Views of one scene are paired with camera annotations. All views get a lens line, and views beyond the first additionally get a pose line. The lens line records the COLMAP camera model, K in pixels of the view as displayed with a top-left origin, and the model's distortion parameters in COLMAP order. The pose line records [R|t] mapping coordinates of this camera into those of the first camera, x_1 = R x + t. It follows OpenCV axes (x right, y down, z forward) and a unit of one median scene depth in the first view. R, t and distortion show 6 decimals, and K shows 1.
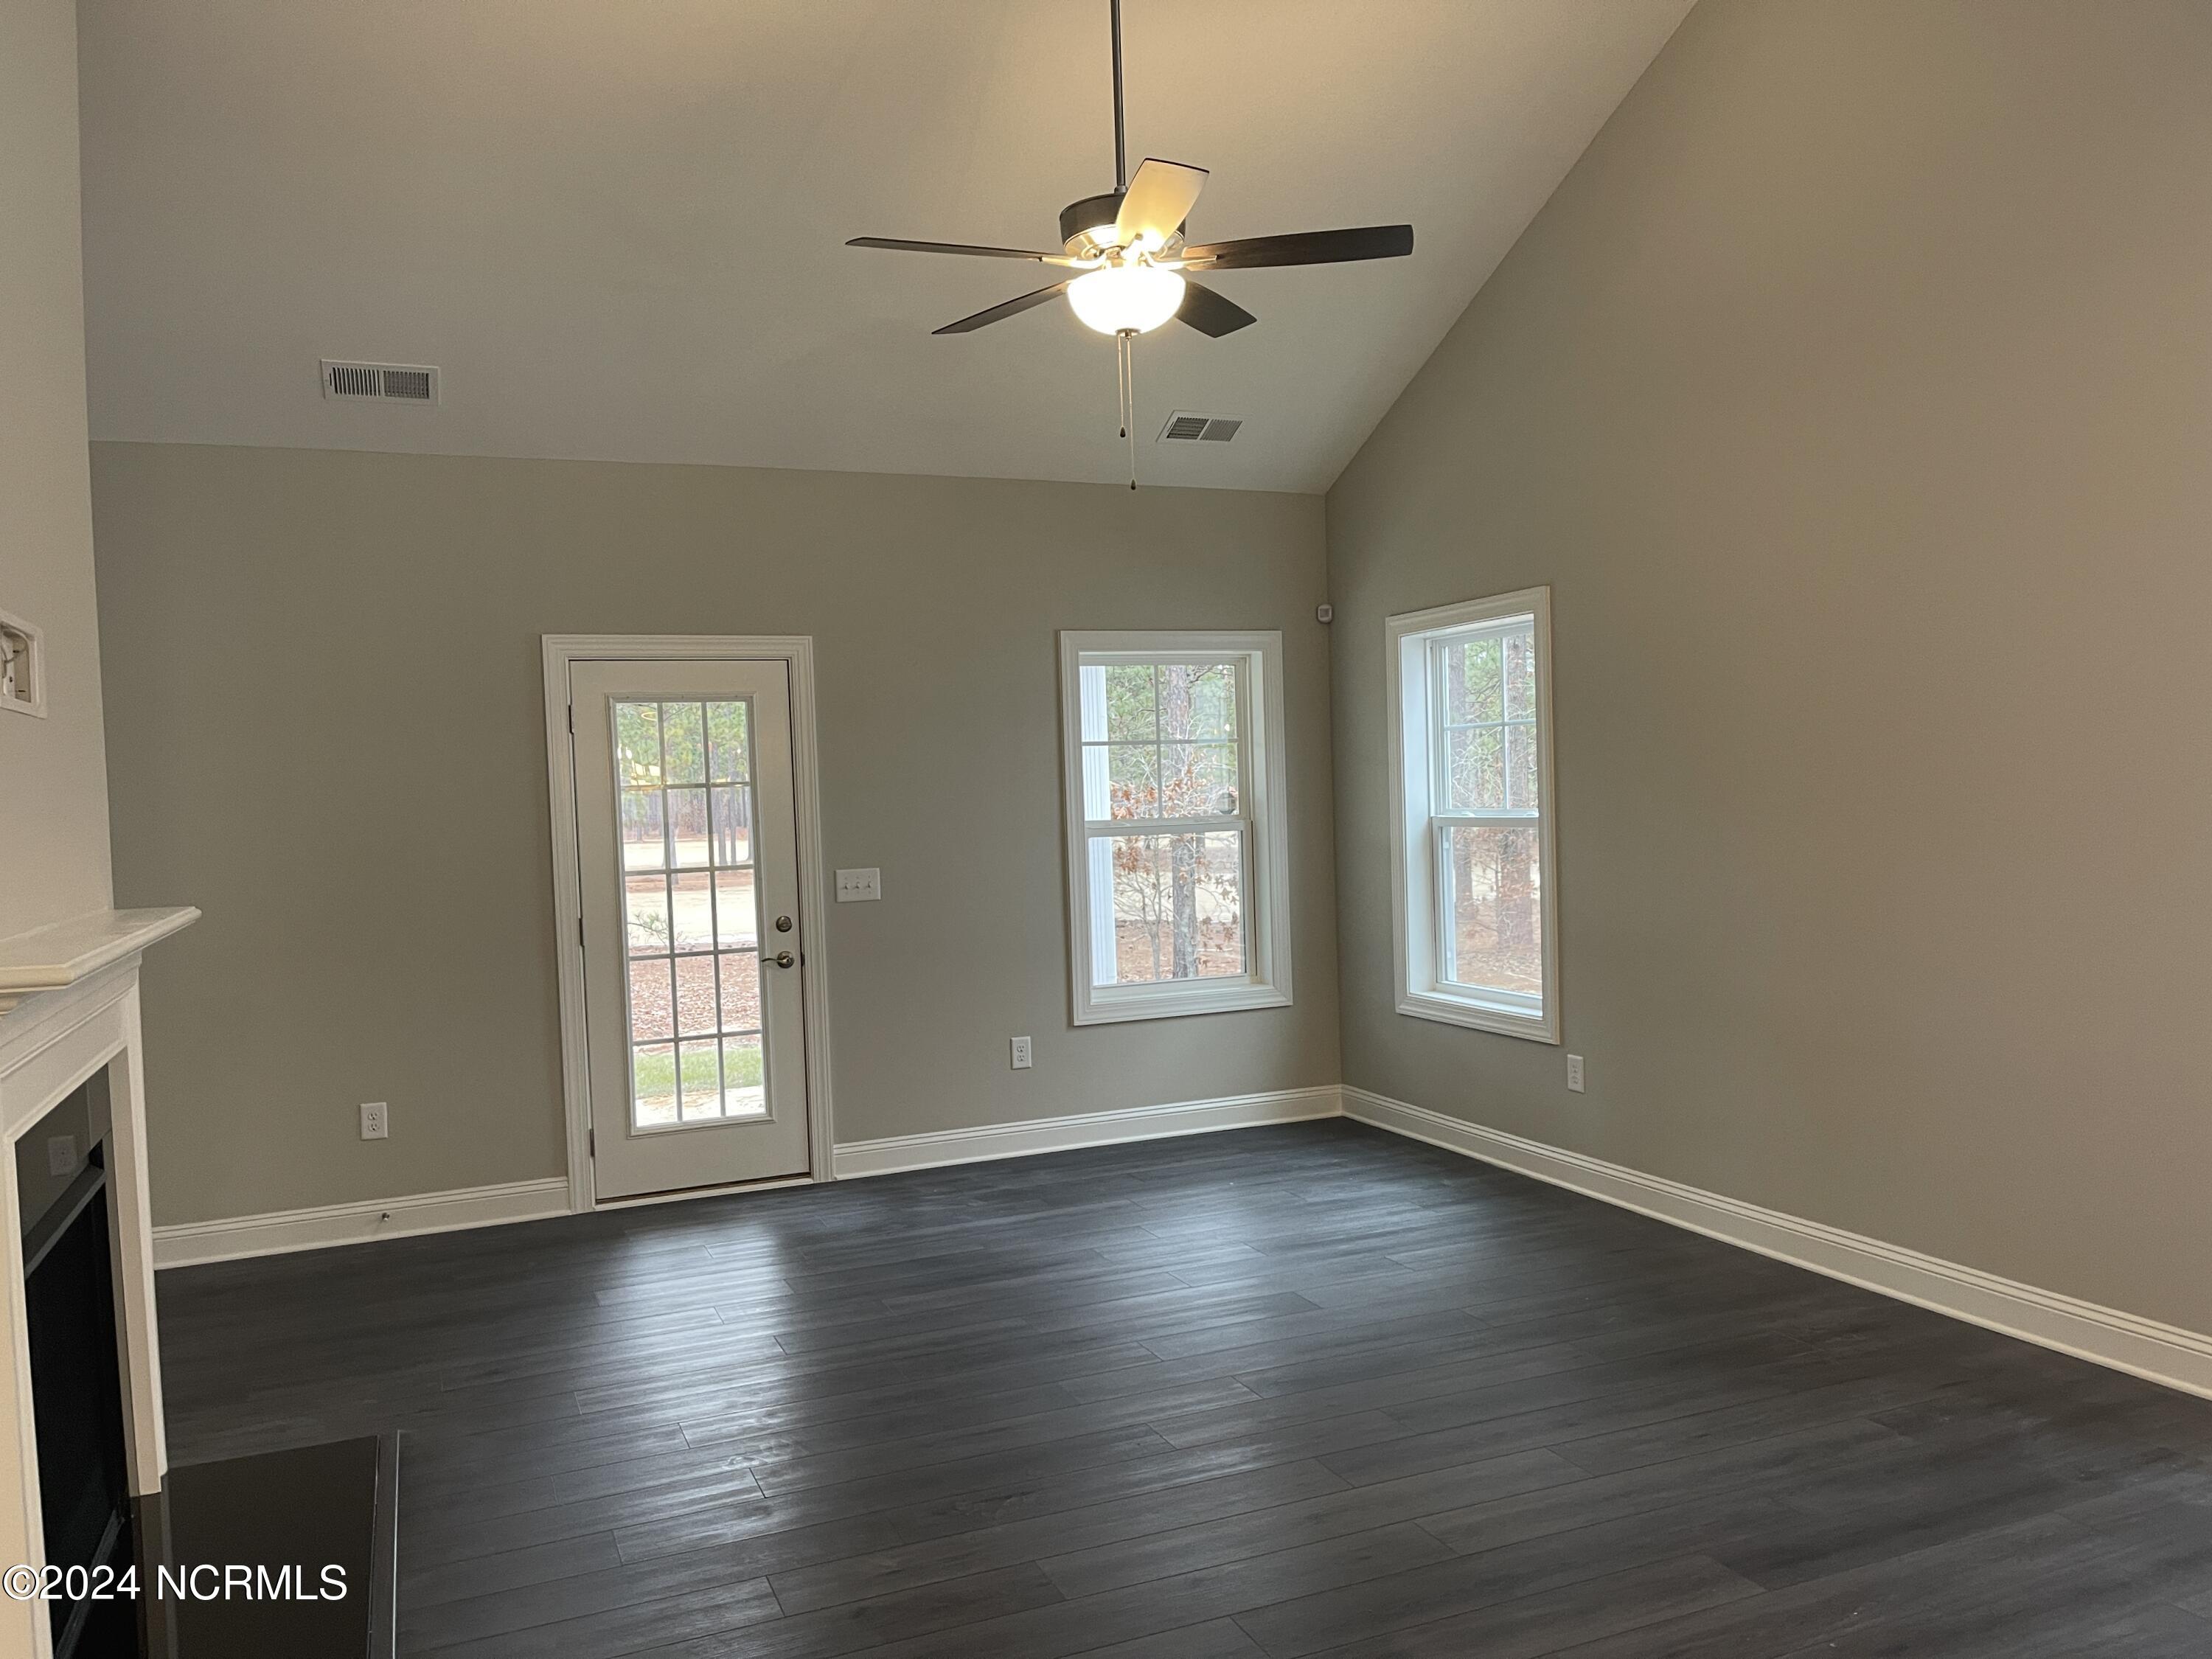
lens RADIAL K [[1675.2, 0, 1118.0], [0, 1675.2, 824.6], [0, 0, 1]] dist [0.033631, -0.031689]
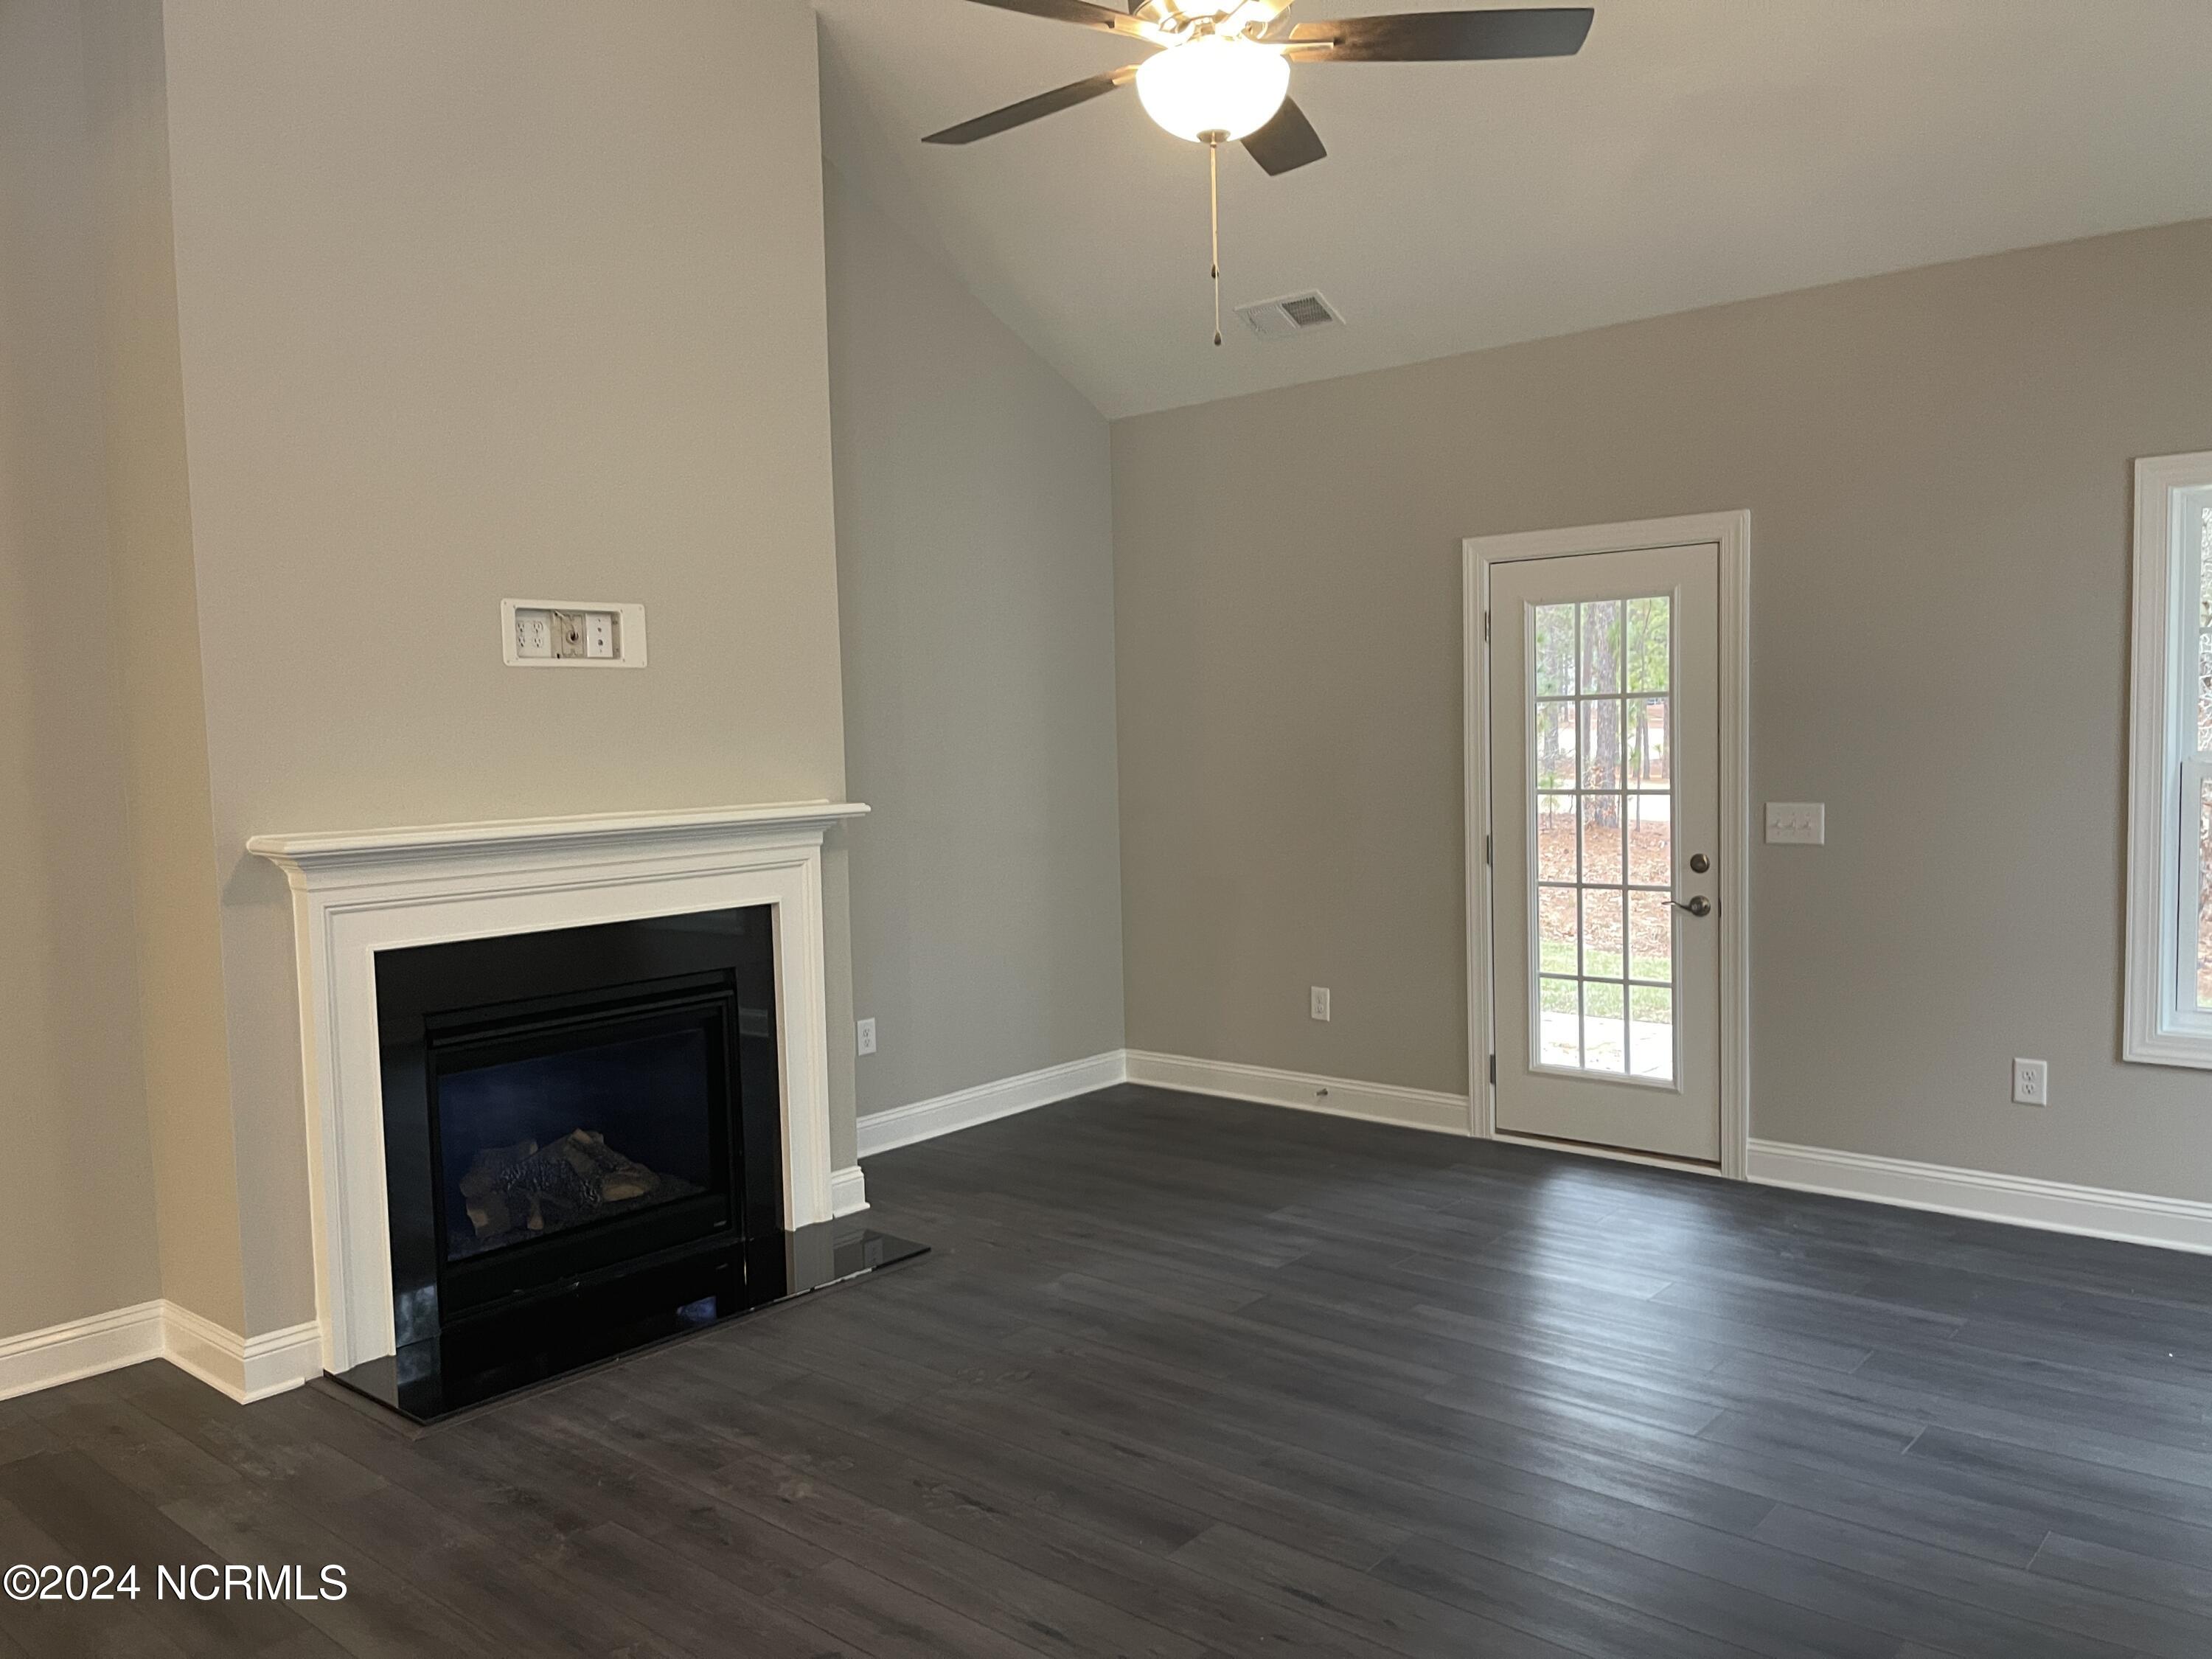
lens RADIAL K [[1675.2, 0, 1115.6], [0, 1675.2, 832.6], [0, 0, 1]] dist [0.033631, -0.031689]
pose [[0.434666, 0.084597, -0.896610, 0.426882], [-0.010368, 0.995982, 0.088946, -0.027414], [0.900532, -0.029366, 0.433797, 0.380151]]
